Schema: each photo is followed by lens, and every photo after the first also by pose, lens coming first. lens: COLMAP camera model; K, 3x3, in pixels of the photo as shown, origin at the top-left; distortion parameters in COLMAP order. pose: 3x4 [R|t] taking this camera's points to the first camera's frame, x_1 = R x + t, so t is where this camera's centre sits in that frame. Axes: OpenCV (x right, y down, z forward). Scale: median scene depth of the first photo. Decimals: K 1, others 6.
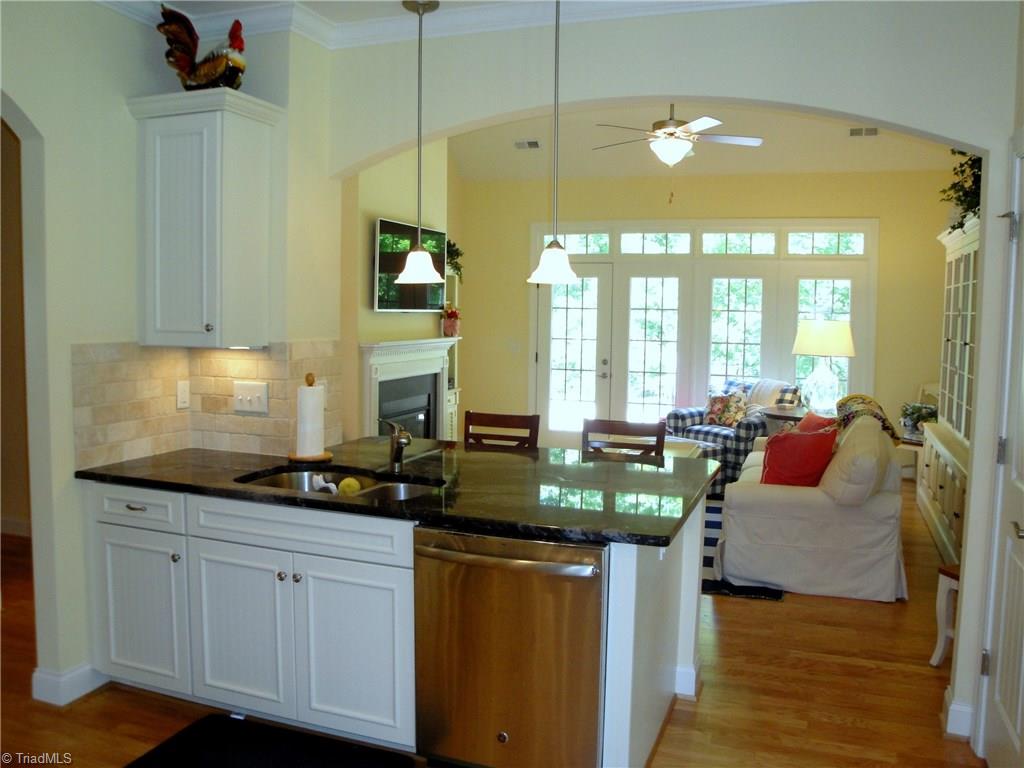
lens RADIAL K [[853.1, 0, 519.5], [0, 853.1, 384.9], [0, 0, 1]] dist [-0.058200, -0.002250]
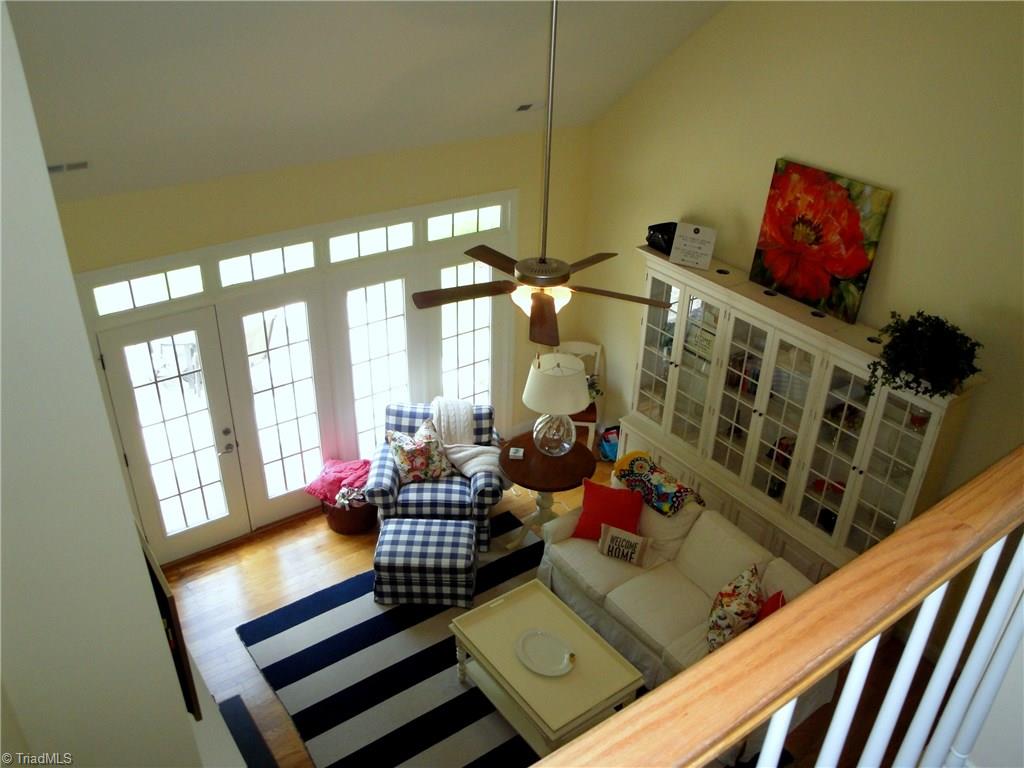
lens RADIAL K [[845.2, 0, 513.6], [0, 845.2, 383.8], [0, 0, 1]] dist [-0.150904, 0.098924]
pose [[0.567021, -0.399253, 0.720475, -0.270538], [0.058355, 0.891951, 0.448350, -0.391510], [-0.821634, -0.212181, 0.529053, 0.475251]]
